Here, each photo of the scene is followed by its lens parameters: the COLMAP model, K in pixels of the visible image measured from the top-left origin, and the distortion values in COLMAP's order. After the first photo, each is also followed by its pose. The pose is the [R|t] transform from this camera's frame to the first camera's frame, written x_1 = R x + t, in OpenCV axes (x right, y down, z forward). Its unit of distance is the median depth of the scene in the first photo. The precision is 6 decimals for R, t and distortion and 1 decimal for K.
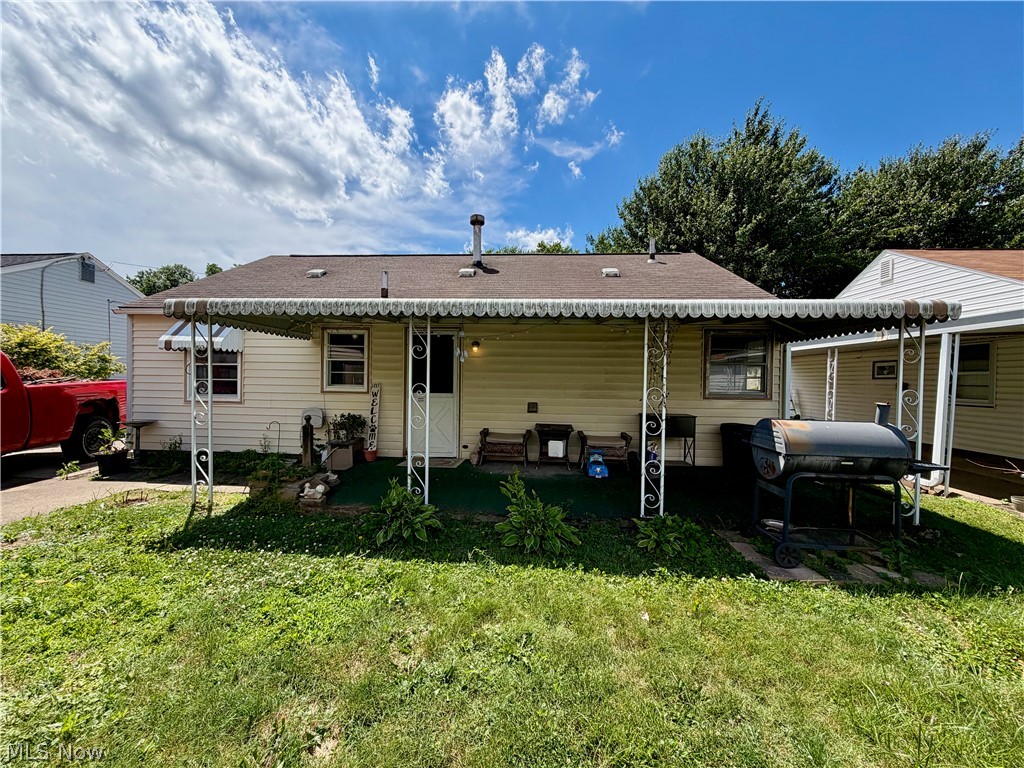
lens RADIAL K [[414.5, 0, 512.0], [0, 414.5, 384.0], [0, 0, 1]] dist [0.019797, -0.000024]
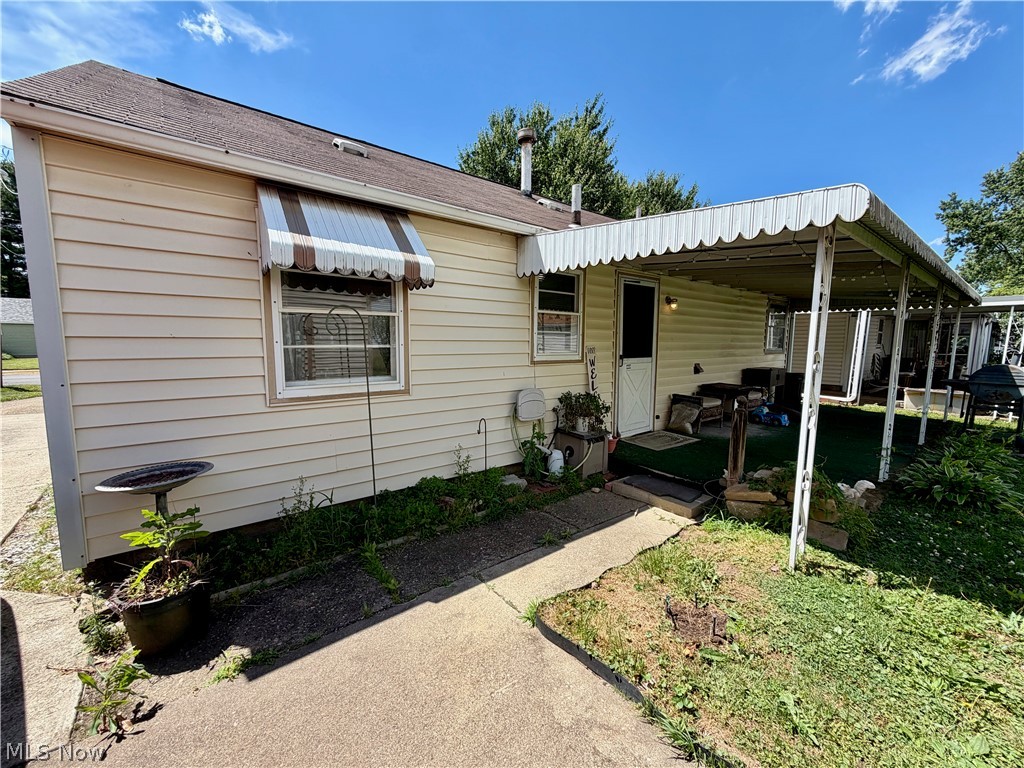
lens RADIAL K [[414.5, 0, 512.0], [0, 414.5, 384.0], [0, 0, 1]] dist [0.019797, -0.000024]
pose [[0.723072, -0.081229, 0.685980, -0.929309], [0.008801, 0.994065, 0.108433, -0.018232], [-0.690717, -0.072367, 0.719495, 0.570647]]
